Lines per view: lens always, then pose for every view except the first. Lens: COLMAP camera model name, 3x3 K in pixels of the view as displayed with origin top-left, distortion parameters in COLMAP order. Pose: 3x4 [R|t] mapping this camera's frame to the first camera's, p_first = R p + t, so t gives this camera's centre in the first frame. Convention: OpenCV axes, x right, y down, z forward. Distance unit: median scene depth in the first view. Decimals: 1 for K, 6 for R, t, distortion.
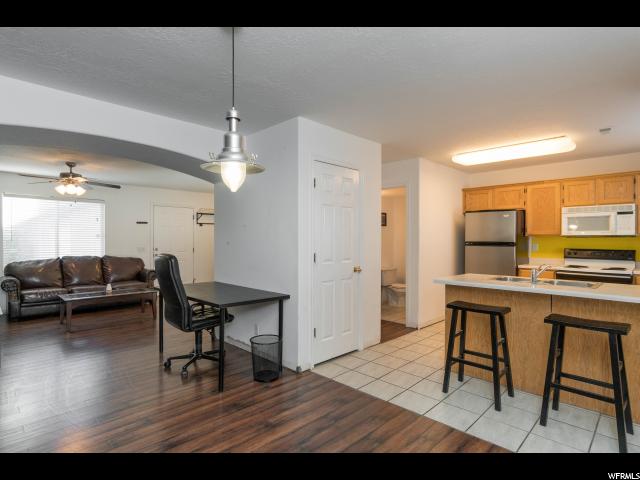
lens RADIAL K [[340.1, 0, 320.0], [0, 340.1, 240.0], [0, 0, 1]] dist [0.005744, 0.000946]
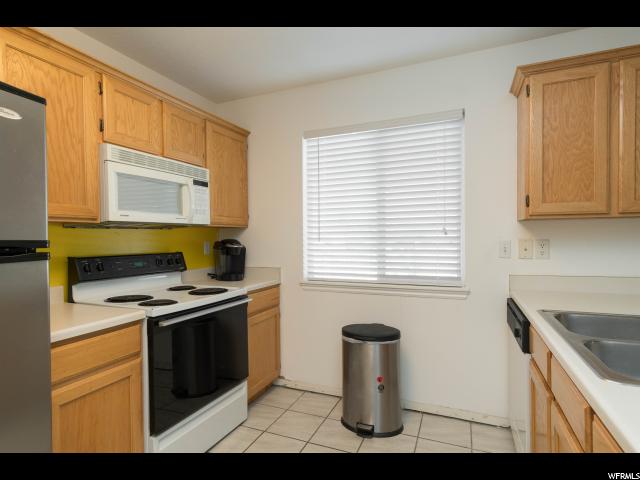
lens RADIAL K [[340.1, 0, 320.0], [0, 340.1, 240.0], [0, 0, 1]] dist [0.005744, 0.000946]
pose [[-0.370524, -0.006926, 0.928797, 0.312949], [0.013610, 0.999824, 0.012885, 0.005630], [-0.928723, 0.017415, -0.370364, 0.997319]]
